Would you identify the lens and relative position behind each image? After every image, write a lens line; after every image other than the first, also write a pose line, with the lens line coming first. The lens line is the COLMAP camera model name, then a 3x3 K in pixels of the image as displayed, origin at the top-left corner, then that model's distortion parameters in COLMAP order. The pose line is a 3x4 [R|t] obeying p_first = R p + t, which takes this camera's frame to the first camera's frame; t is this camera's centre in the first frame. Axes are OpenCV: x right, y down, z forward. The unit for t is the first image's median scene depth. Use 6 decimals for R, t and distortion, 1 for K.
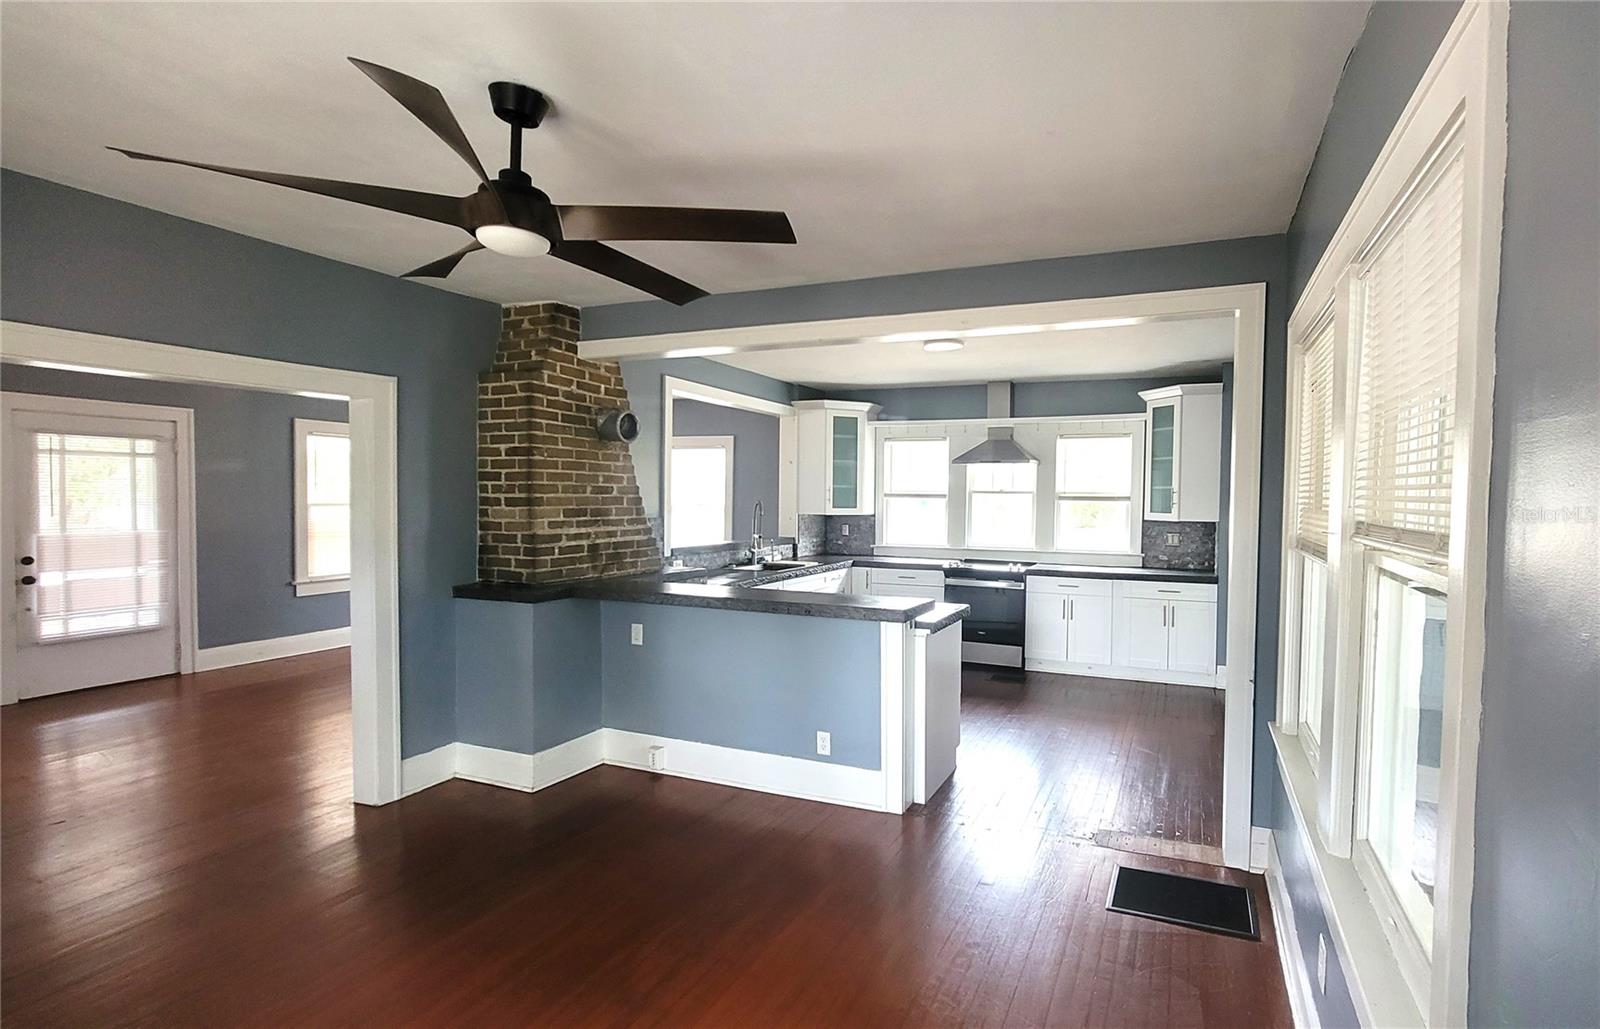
lens RADIAL K [[675.1, 0, 803.5], [0, 675.1, 516.2], [0, 0, 1]] dist [-0.001085, -0.000020]
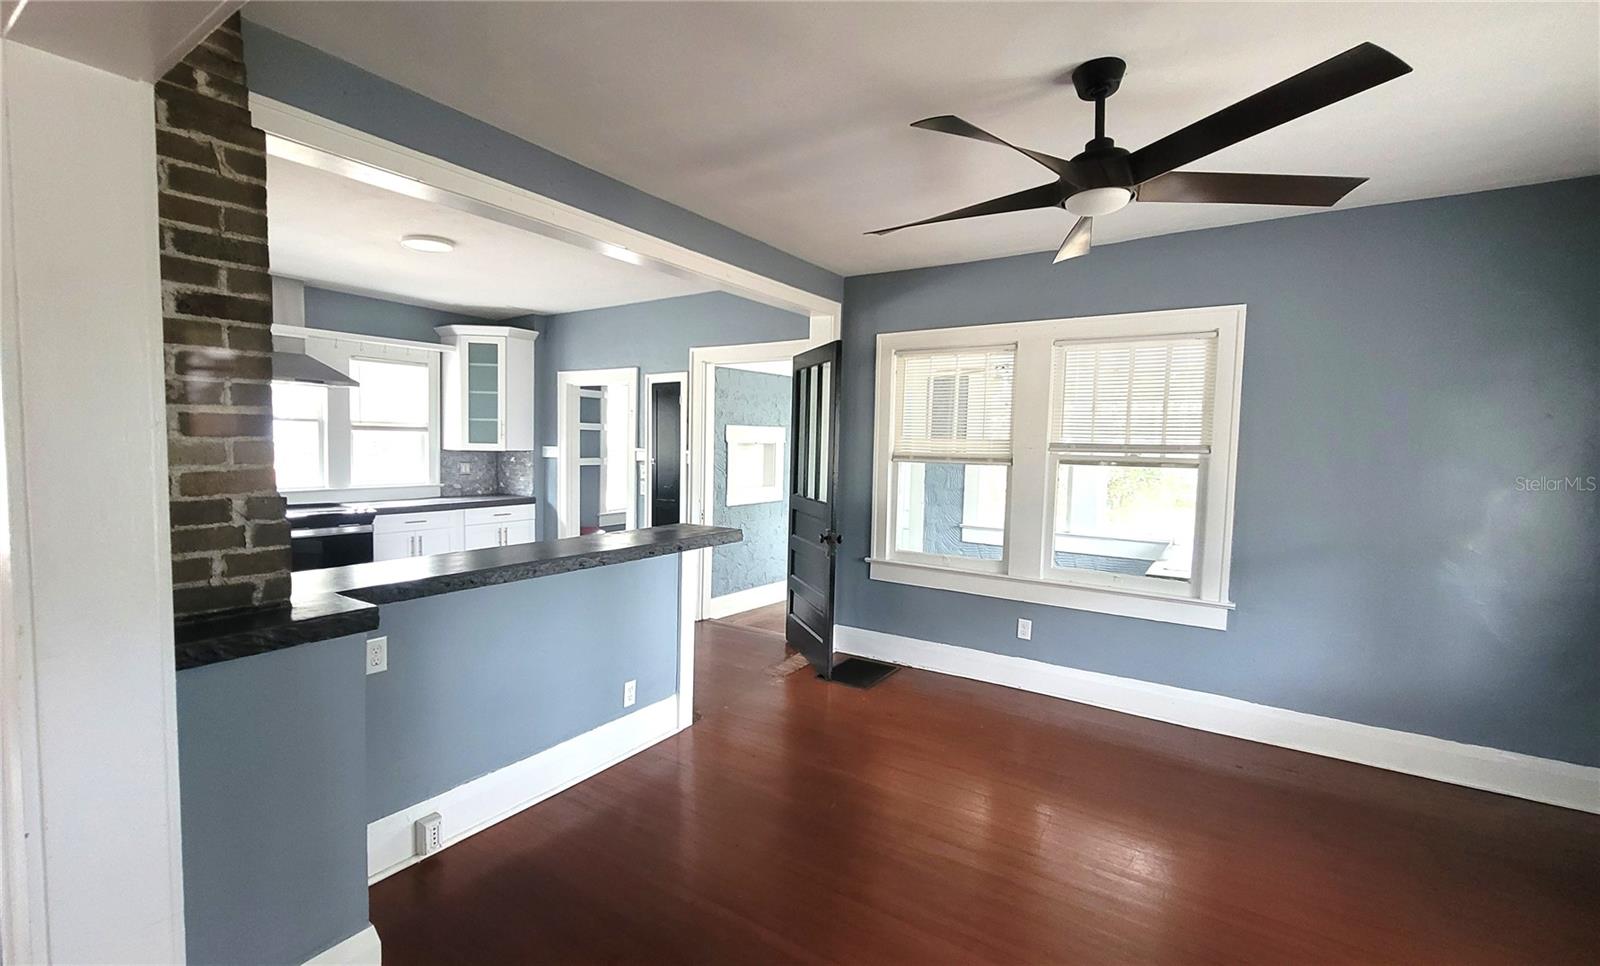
lens RADIAL K [[686.0, 0, 745.5], [0, 686.0, 493.3], [0, 0, 1]] dist [0.000551, 0.000139]
pose [[0.268494, -0.076306, 0.960254, -0.383503], [0.010977, 0.997035, 0.076160, -0.003781], [-0.963219, -0.009907, 0.268536, 0.281692]]
